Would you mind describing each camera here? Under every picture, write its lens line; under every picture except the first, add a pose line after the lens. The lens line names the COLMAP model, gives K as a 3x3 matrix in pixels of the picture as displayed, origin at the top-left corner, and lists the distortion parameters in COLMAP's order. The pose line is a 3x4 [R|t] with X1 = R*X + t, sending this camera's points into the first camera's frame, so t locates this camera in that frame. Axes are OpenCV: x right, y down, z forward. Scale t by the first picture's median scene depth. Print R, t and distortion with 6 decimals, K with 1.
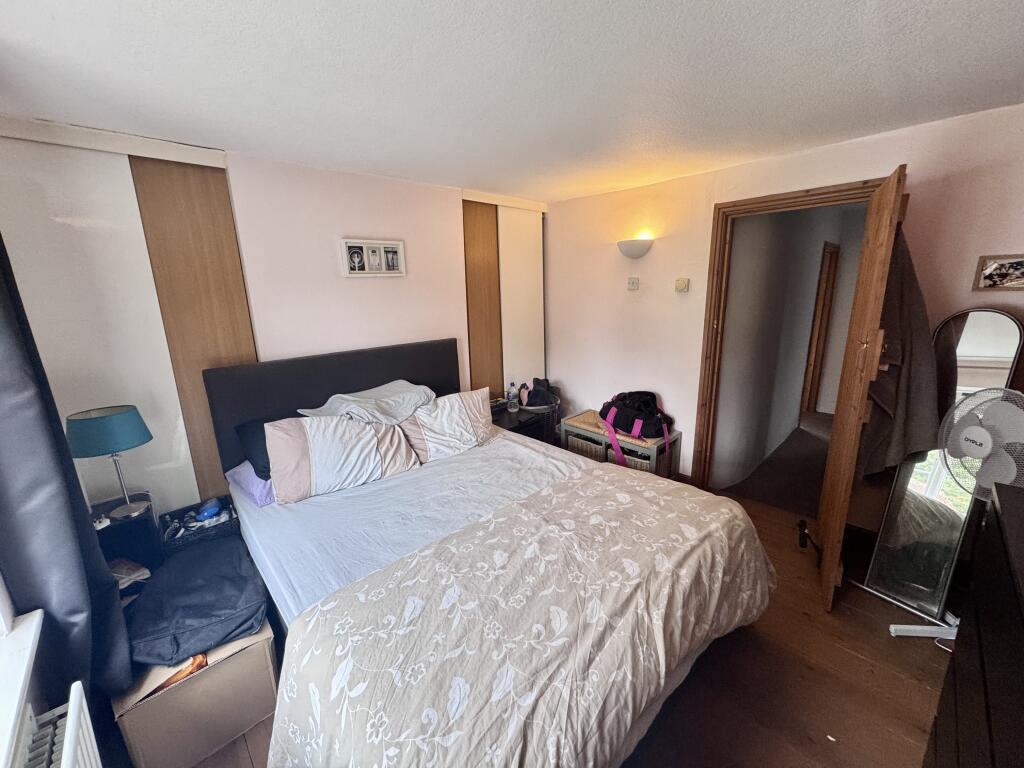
lens RADIAL K [[405.5, 0, 512.6], [0, 405.5, 383.4], [0, 0, 1]] dist [-0.005395, 0.000393]
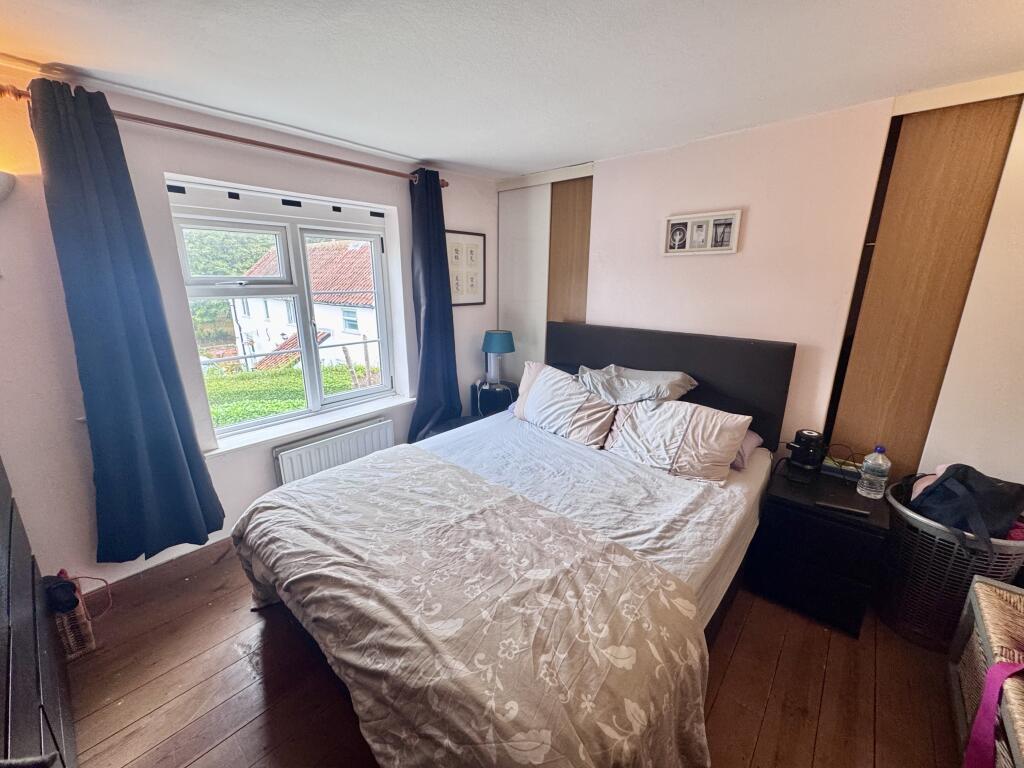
lens RADIAL K [[405.5, 0, 512.4], [0, 405.5, 384.6], [0, 0, 1]] dist [-0.005395, 0.000393]
pose [[0.093612, 0.284125, -0.954206, 0.745828], [-0.238806, 0.936844, 0.255528, -0.167645], [0.966545, 0.203949, 0.155551, 0.696093]]
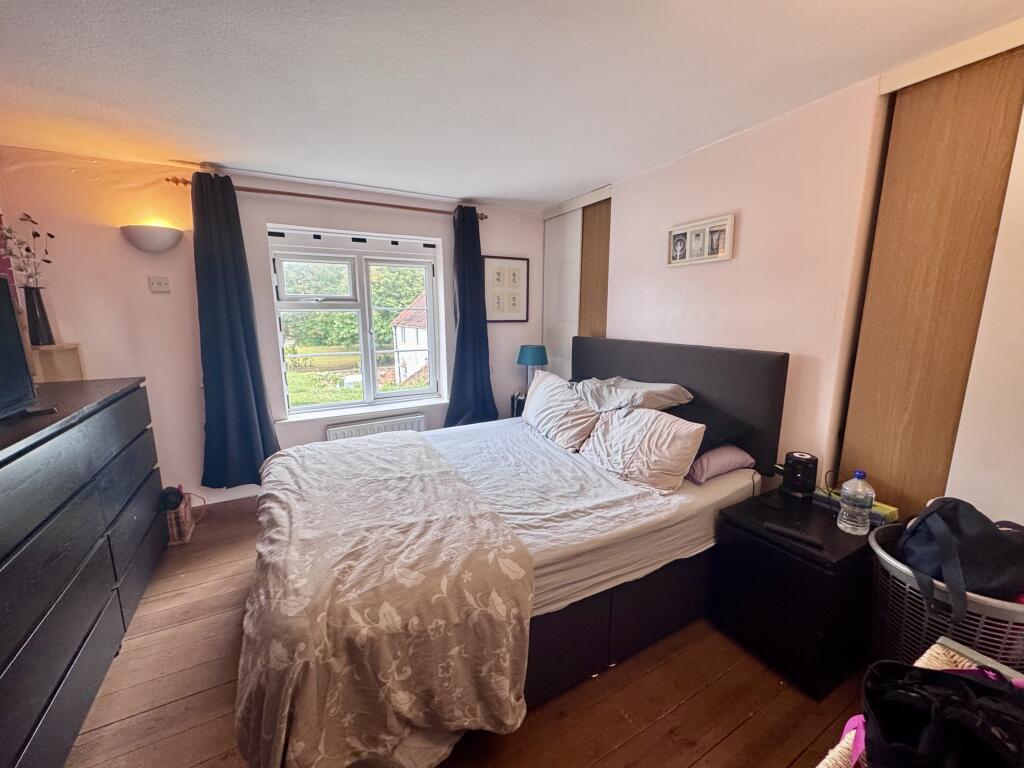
lens RADIAL K [[405.5, 0, 514.3], [0, 405.5, 386.3], [0, 0, 1]] dist [-0.005395, 0.000393]
pose [[-0.246008, 0.204438, -0.947462, 0.845170], [-0.214765, 0.941709, 0.258960, -0.209961], [0.945175, 0.267188, -0.187762, 1.148266]]
